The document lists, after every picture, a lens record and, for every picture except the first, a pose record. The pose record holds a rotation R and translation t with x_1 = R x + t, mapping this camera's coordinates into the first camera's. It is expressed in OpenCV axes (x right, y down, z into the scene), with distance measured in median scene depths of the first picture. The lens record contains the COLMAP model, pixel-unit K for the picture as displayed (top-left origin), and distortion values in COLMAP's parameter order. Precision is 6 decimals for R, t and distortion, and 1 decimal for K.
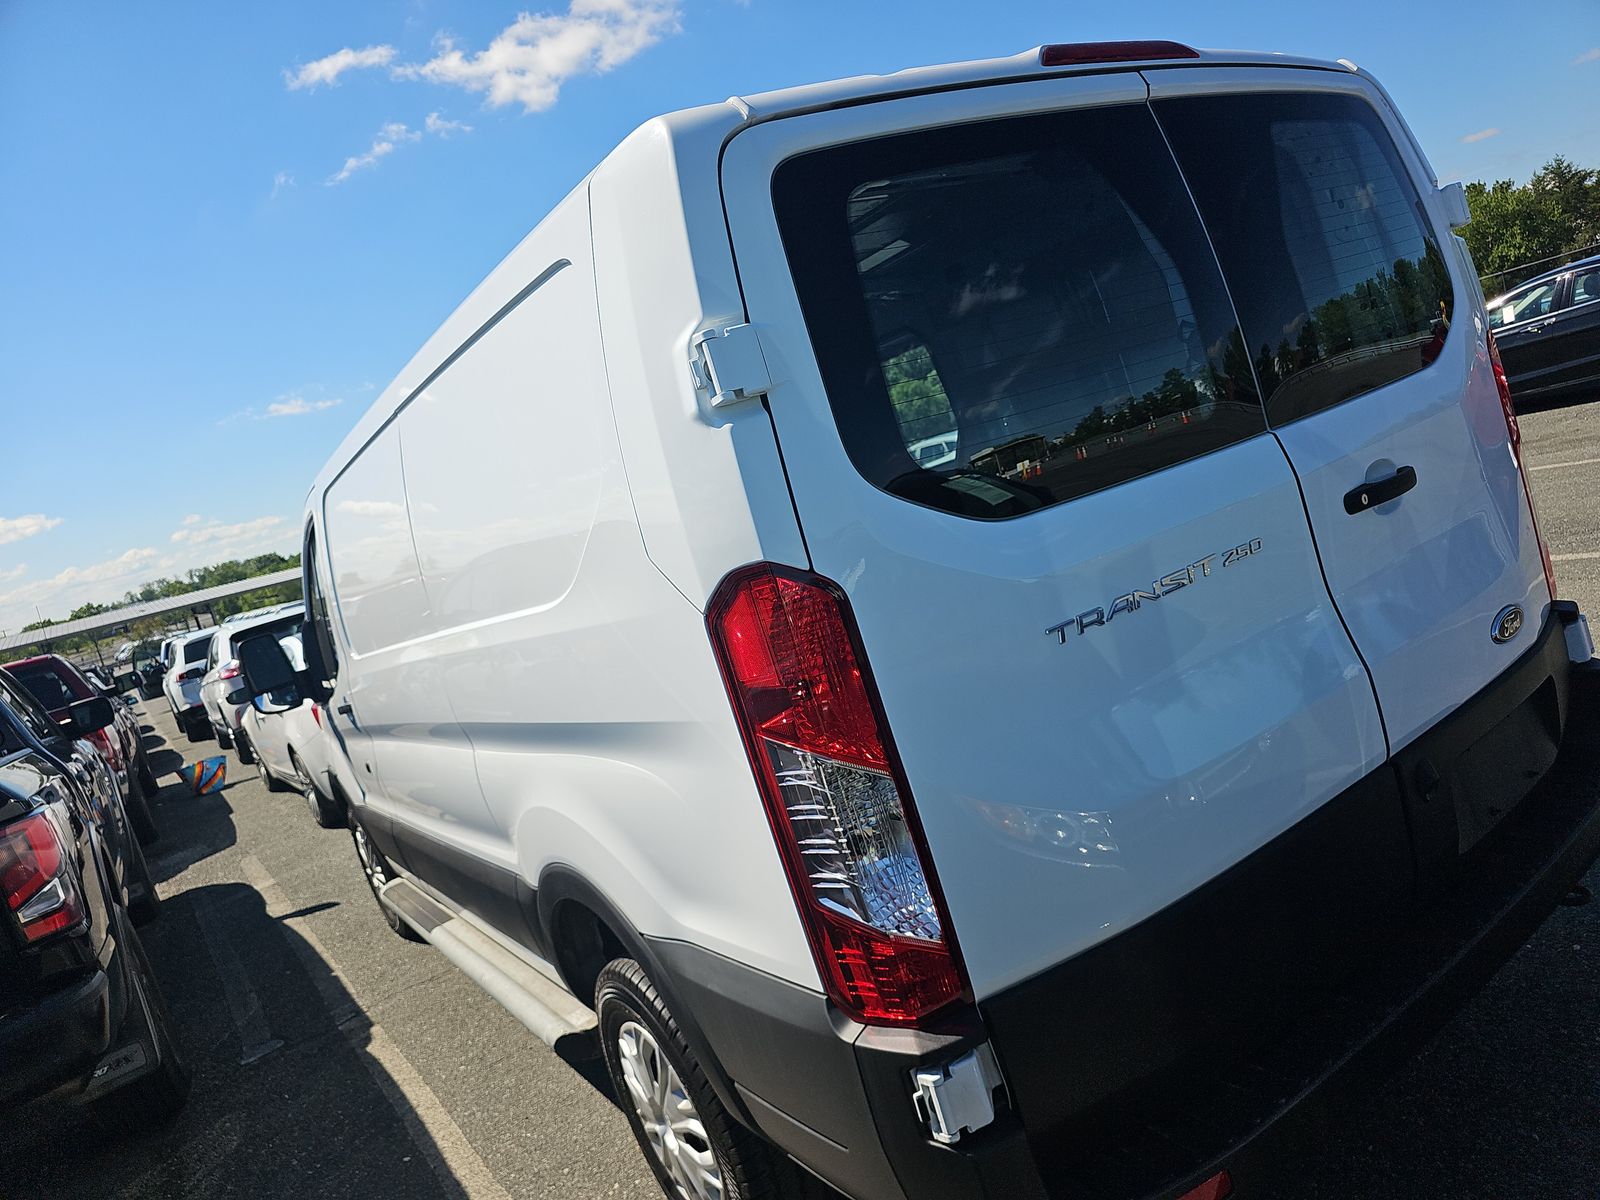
lens RADIAL K [[1050.5, 0, 790.0], [0, 1050.5, 600.5], [0, 0, 1]] dist [0.041055, -0.038374]
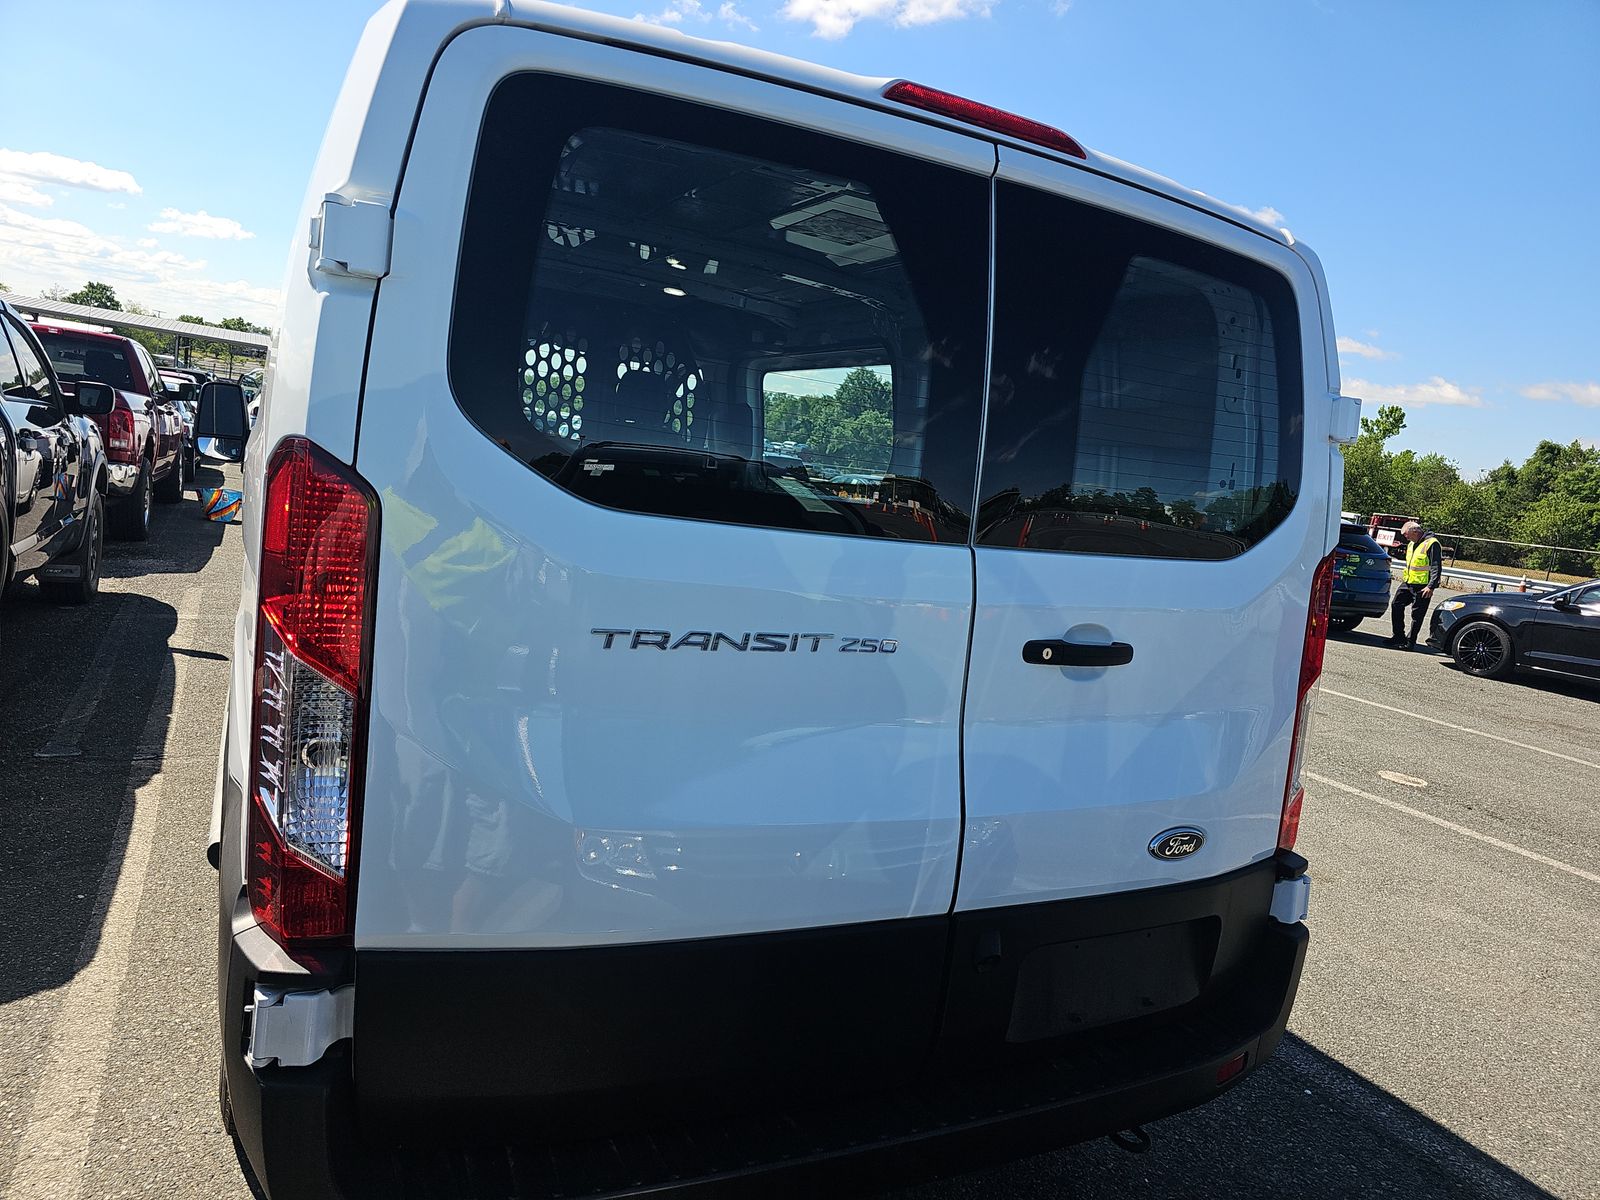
lens RADIAL K [[1049.2, 0, 801.6], [0, 1049.2, 576.0], [0, 0, 1]] dist [0.041865, -0.045969]
pose [[0.914927, 0.398307, -0.065263, 0.215824], [-0.398003, 0.917204, 0.018166, -0.051127], [0.067095, 0.009354, 0.997703, 0.026196]]
